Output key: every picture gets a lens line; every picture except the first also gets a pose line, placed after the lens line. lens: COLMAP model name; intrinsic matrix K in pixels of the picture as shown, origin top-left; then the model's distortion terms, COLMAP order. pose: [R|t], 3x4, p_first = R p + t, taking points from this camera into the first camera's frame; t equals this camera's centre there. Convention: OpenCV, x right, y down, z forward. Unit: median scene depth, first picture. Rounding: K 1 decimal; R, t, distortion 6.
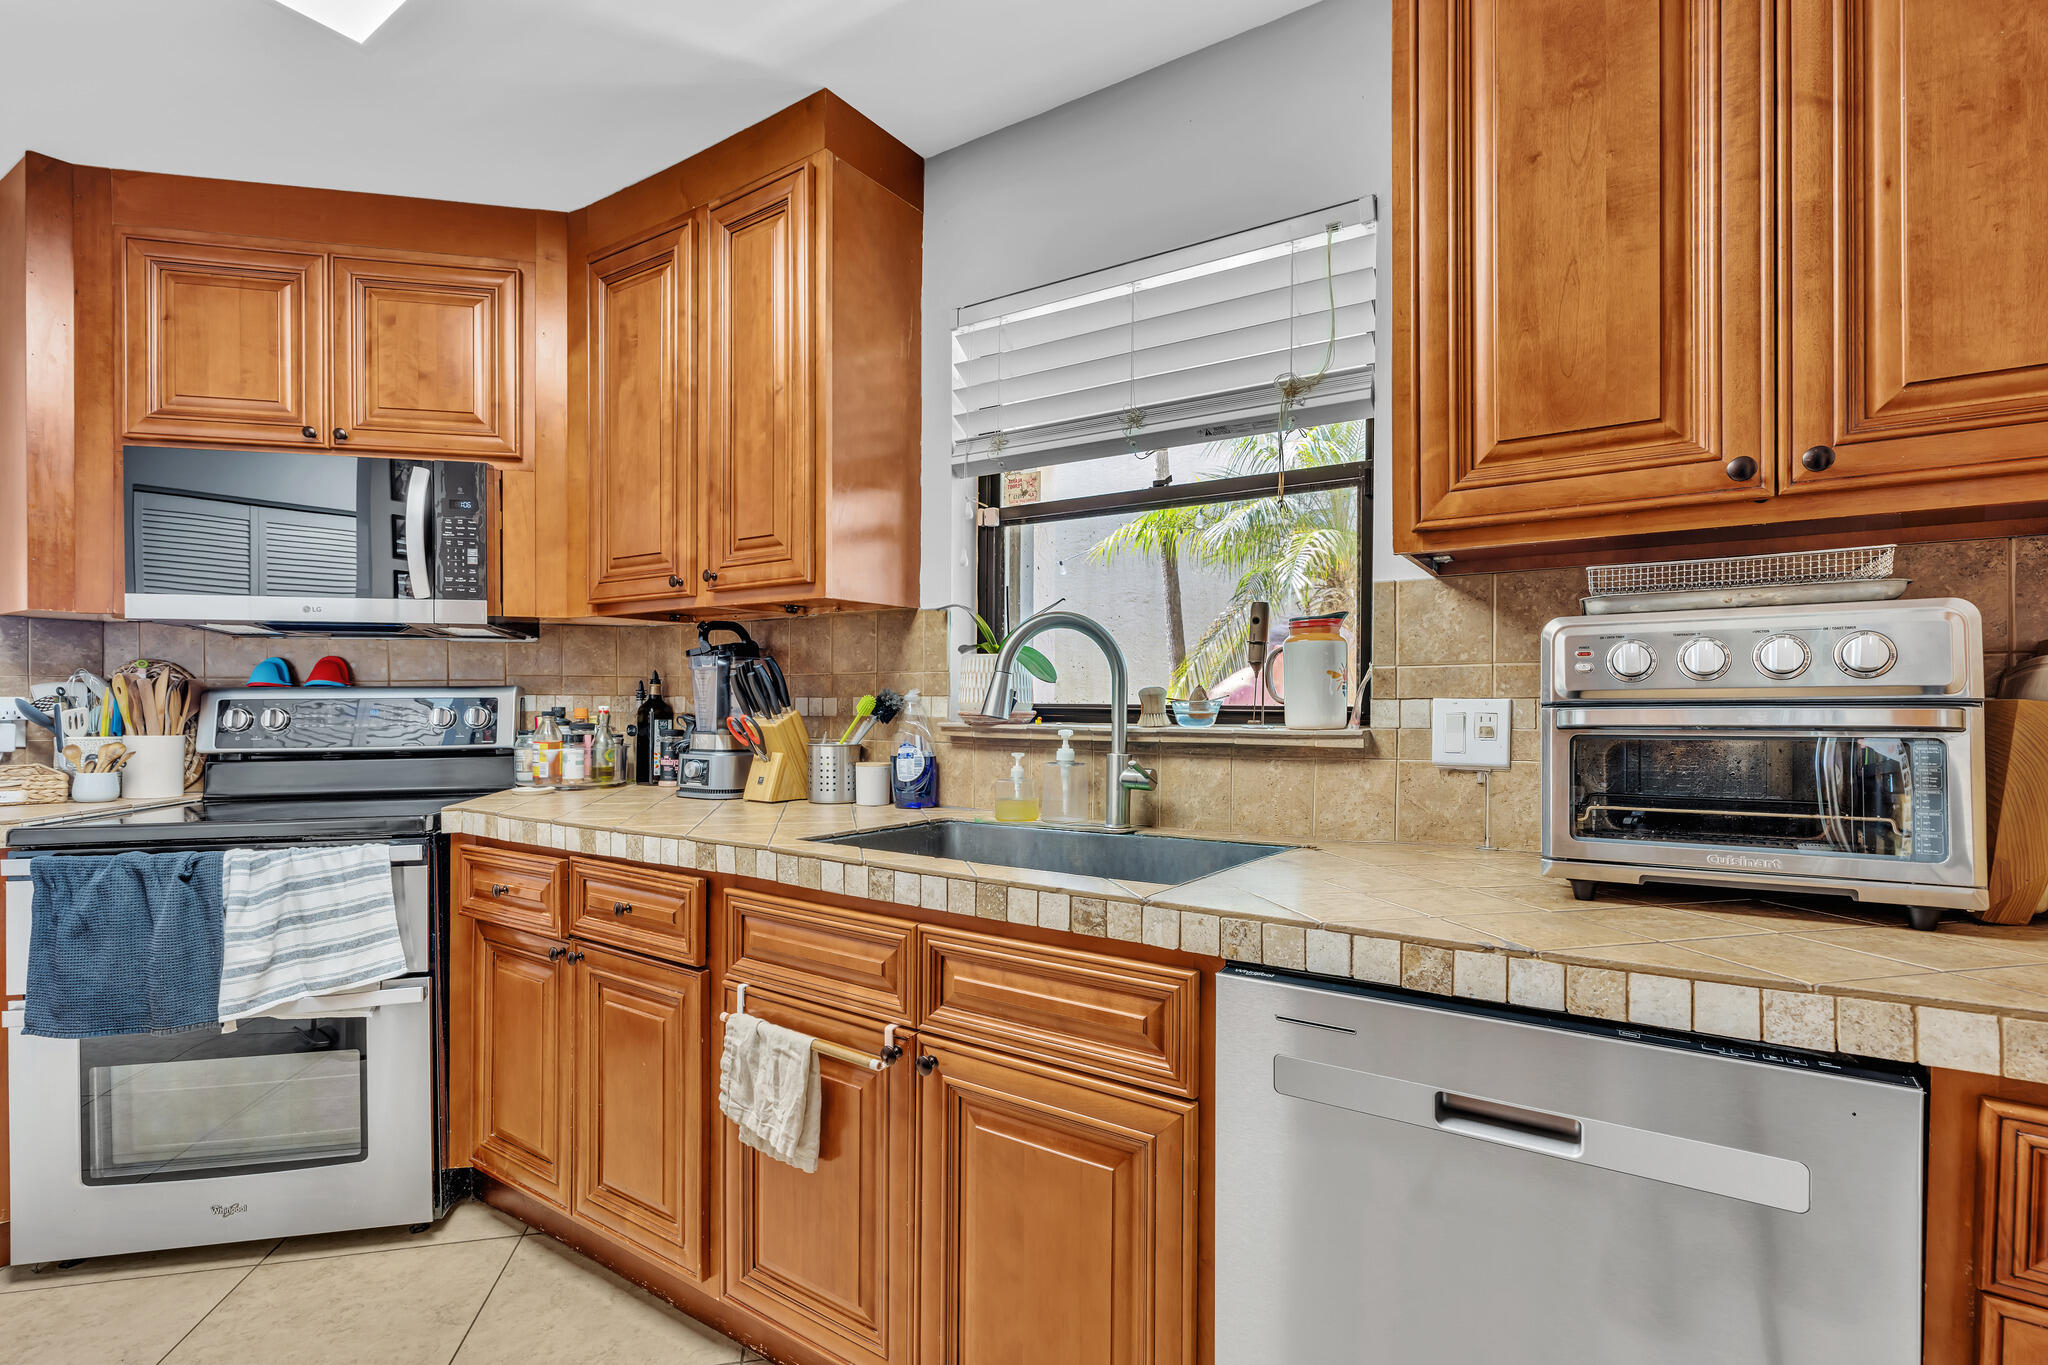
lens RADIAL K [[962.8, 0, 1113.1], [0, 962.8, 704.2], [0, 0, 1]] dist [-0.004889, 0.002534]
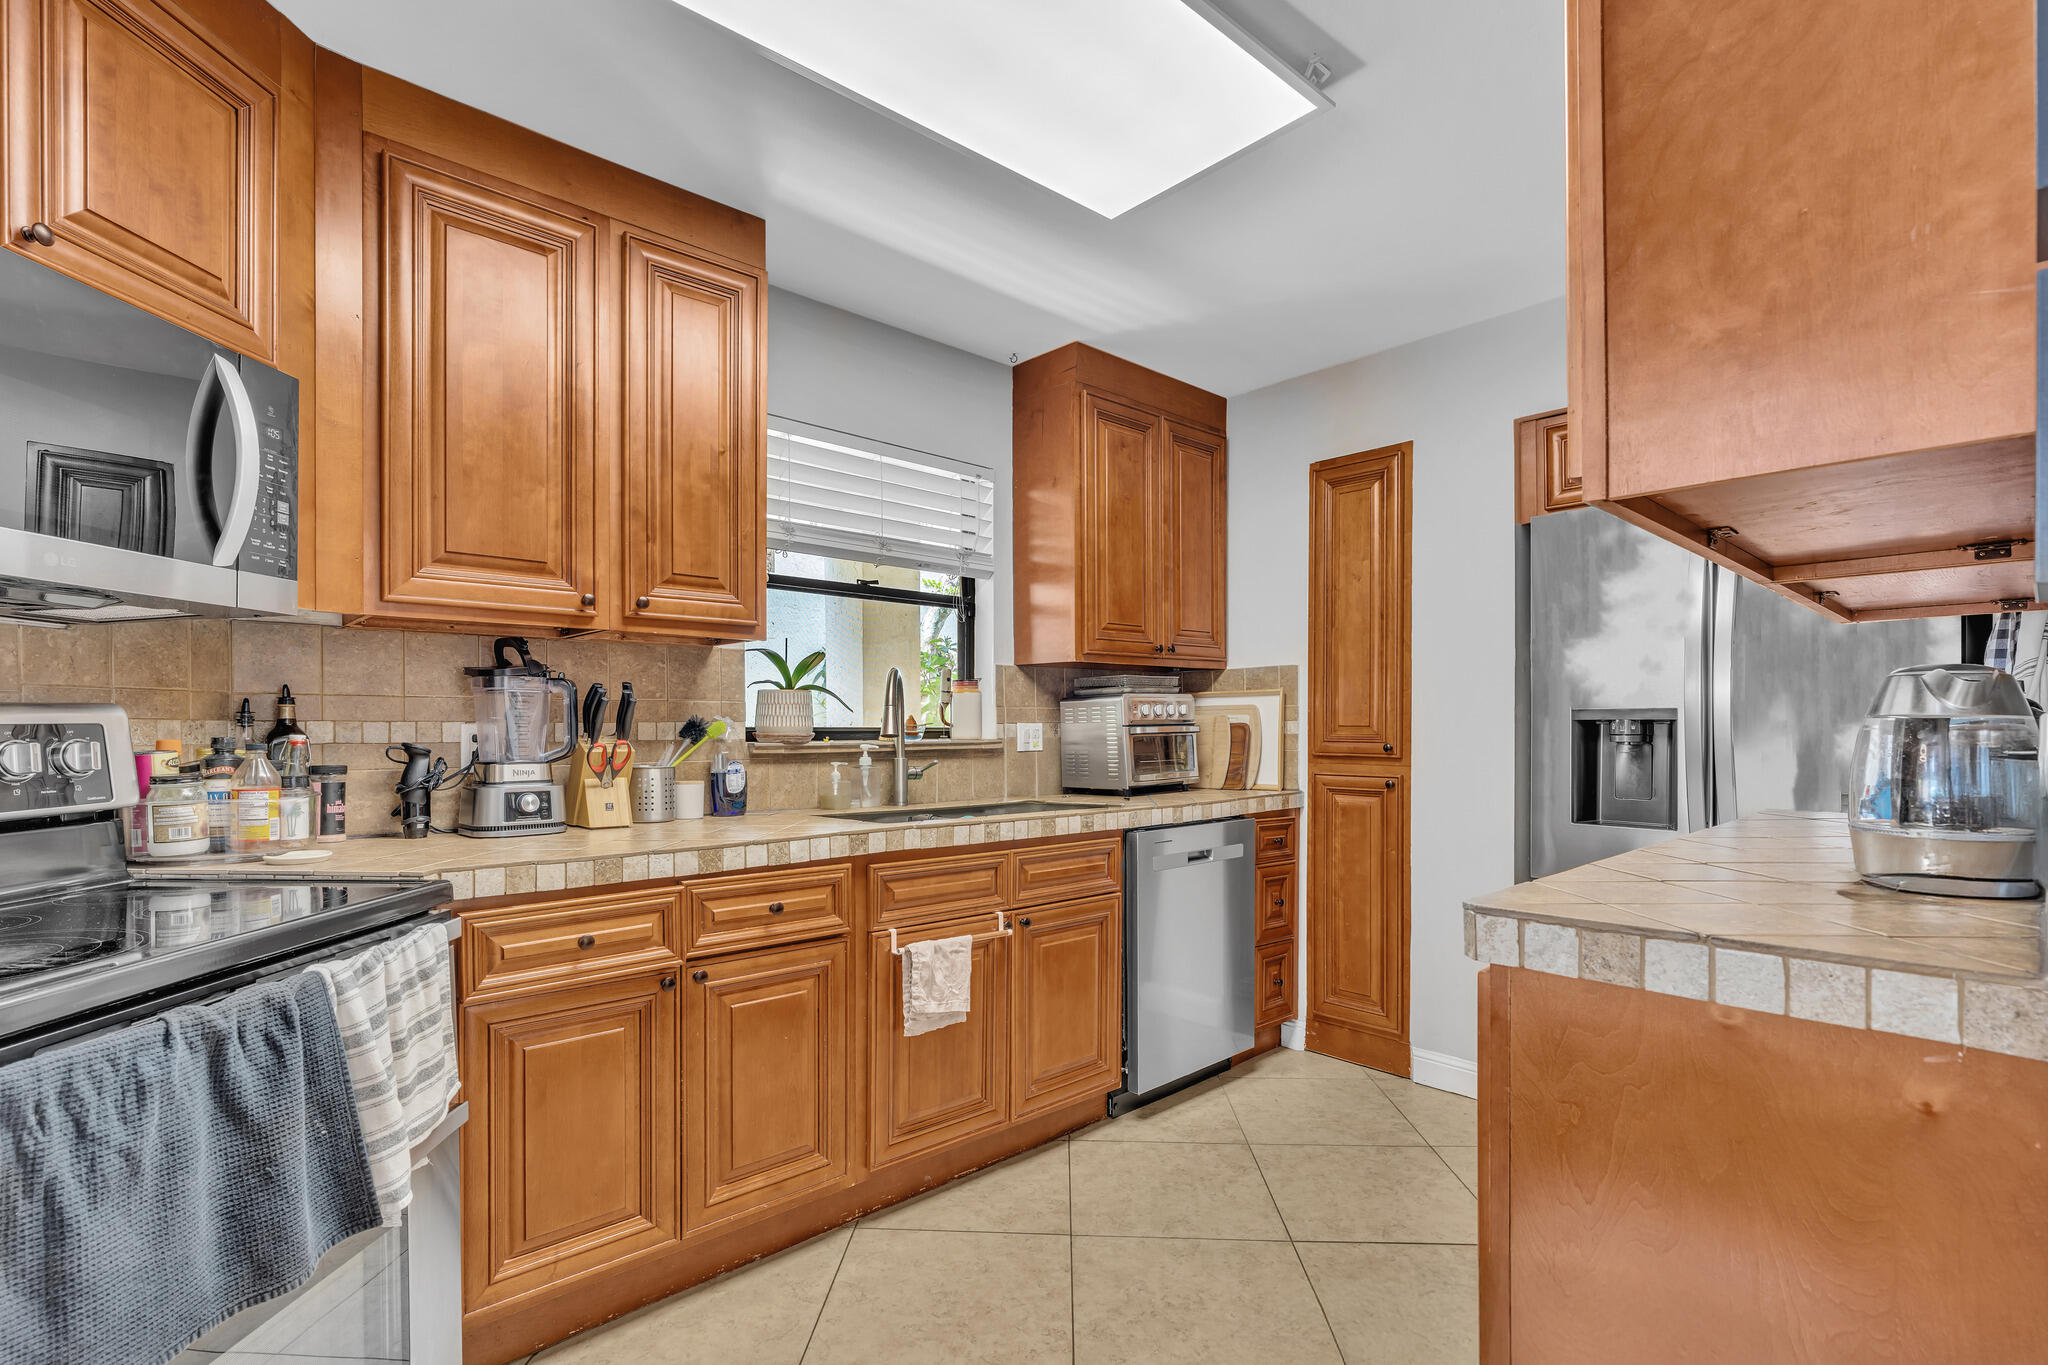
lens RADIAL K [[962.8, 0, 1027.8], [0, 962.8, 728.5], [0, 0, 1]] dist [-0.004889, 0.002534]
pose [[0.238628, -0.006451, 0.971090, -1.482253], [0.005721, 0.999970, 0.005238, -0.004823], [-0.971094, 0.004306, 0.238658, 0.415044]]
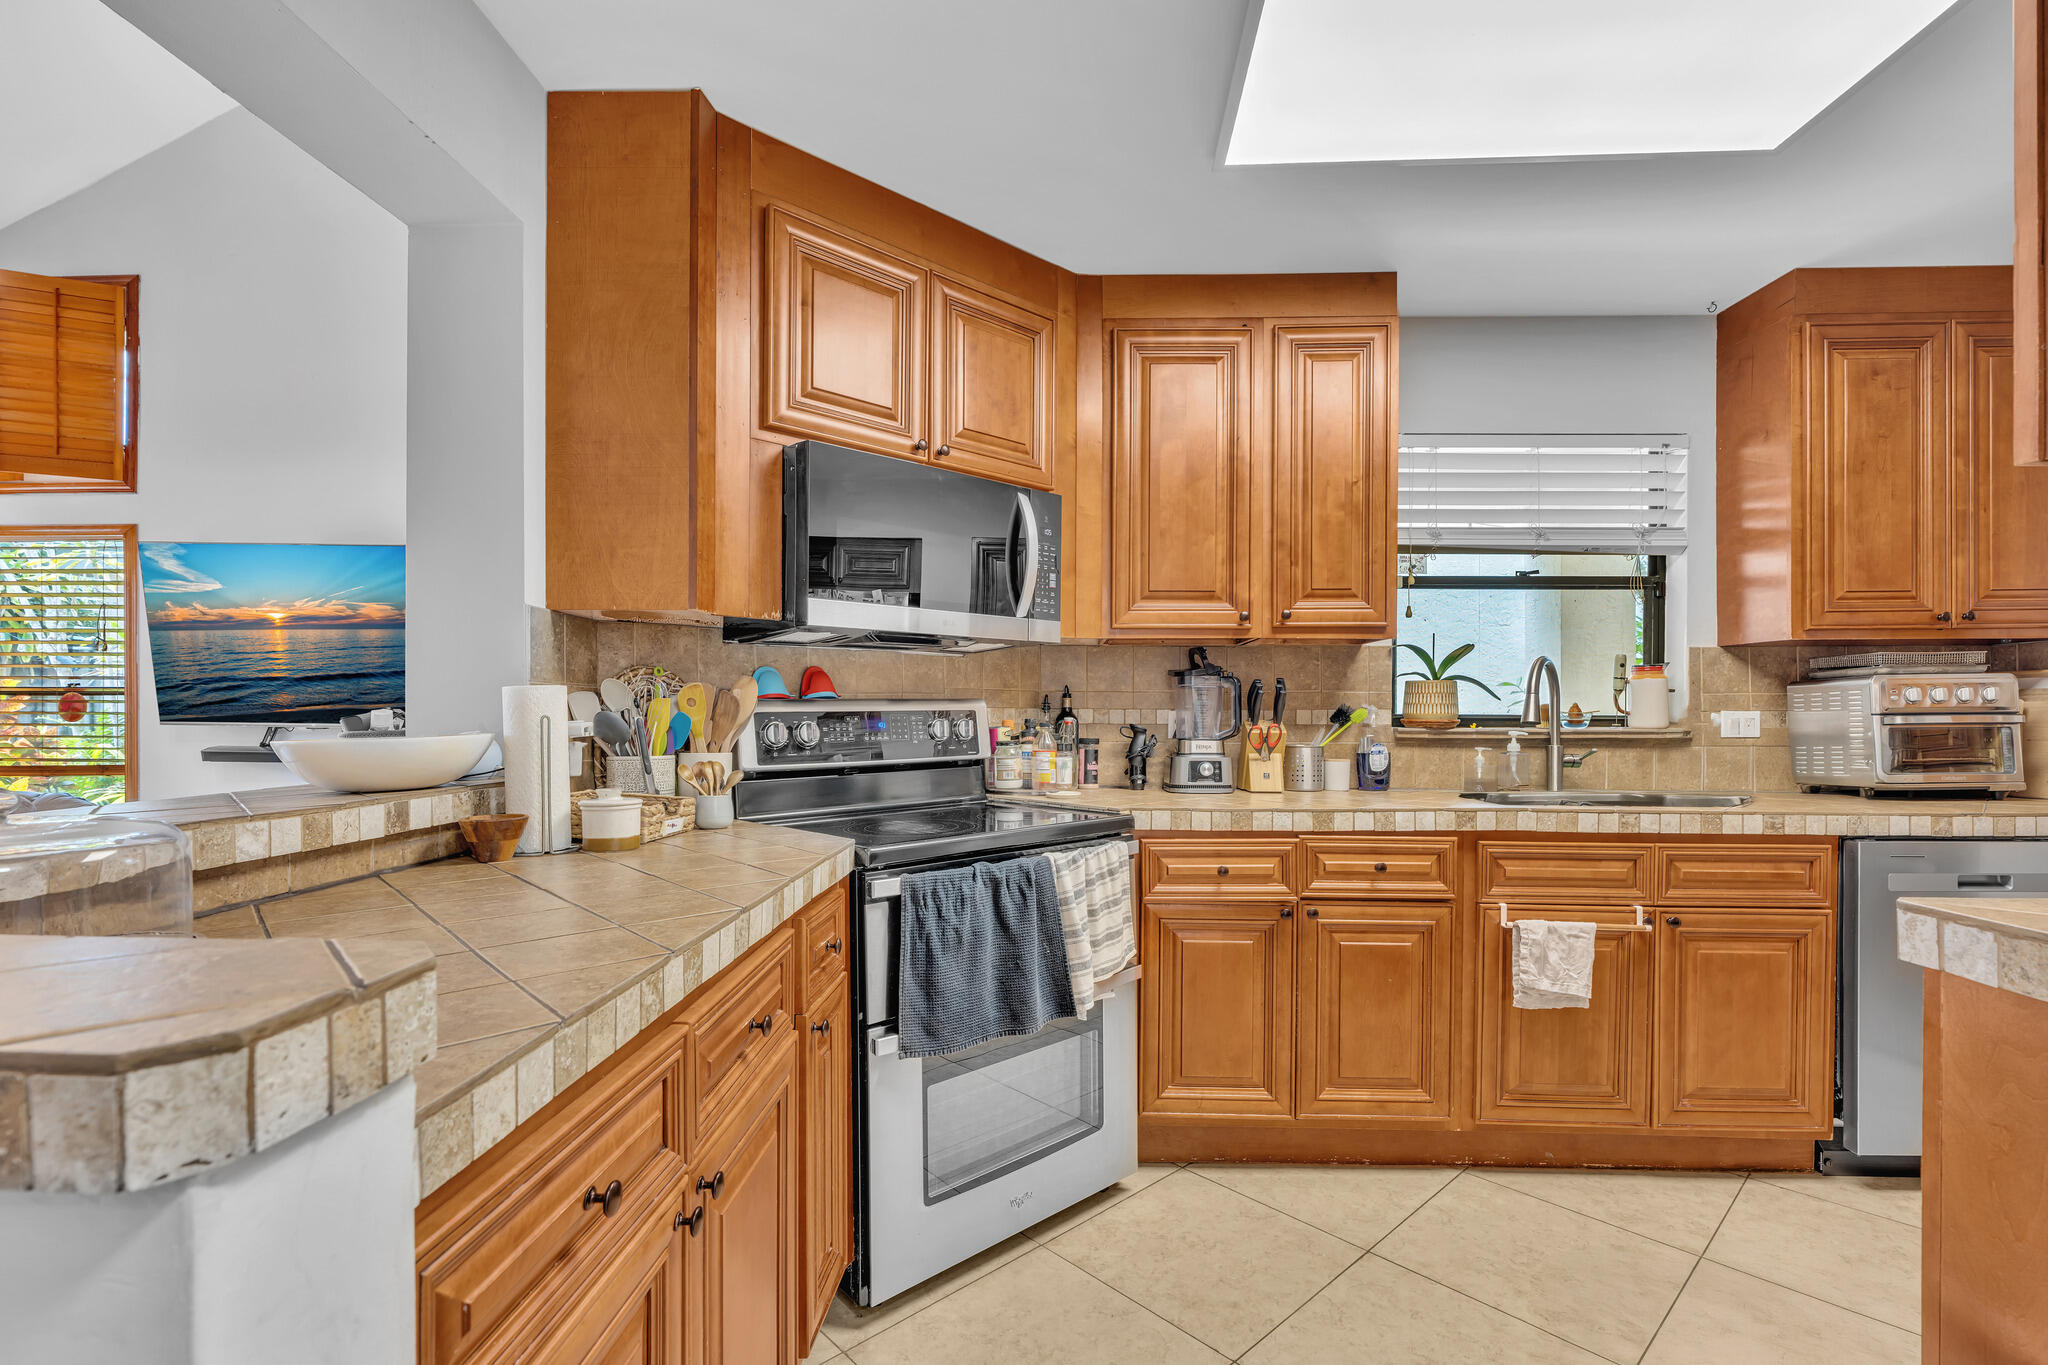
lens RADIAL K [[962.8, 0, 1041.9], [0, 962.8, 710.0], [0, 0, 1]] dist [-0.004889, 0.002534]
pose [[0.844790, 0.000509, 0.535098, -1.561877], [0.002539, 0.999984, -0.004959, -0.002077], [-0.535092, 0.005548, 0.844776, 0.107728]]
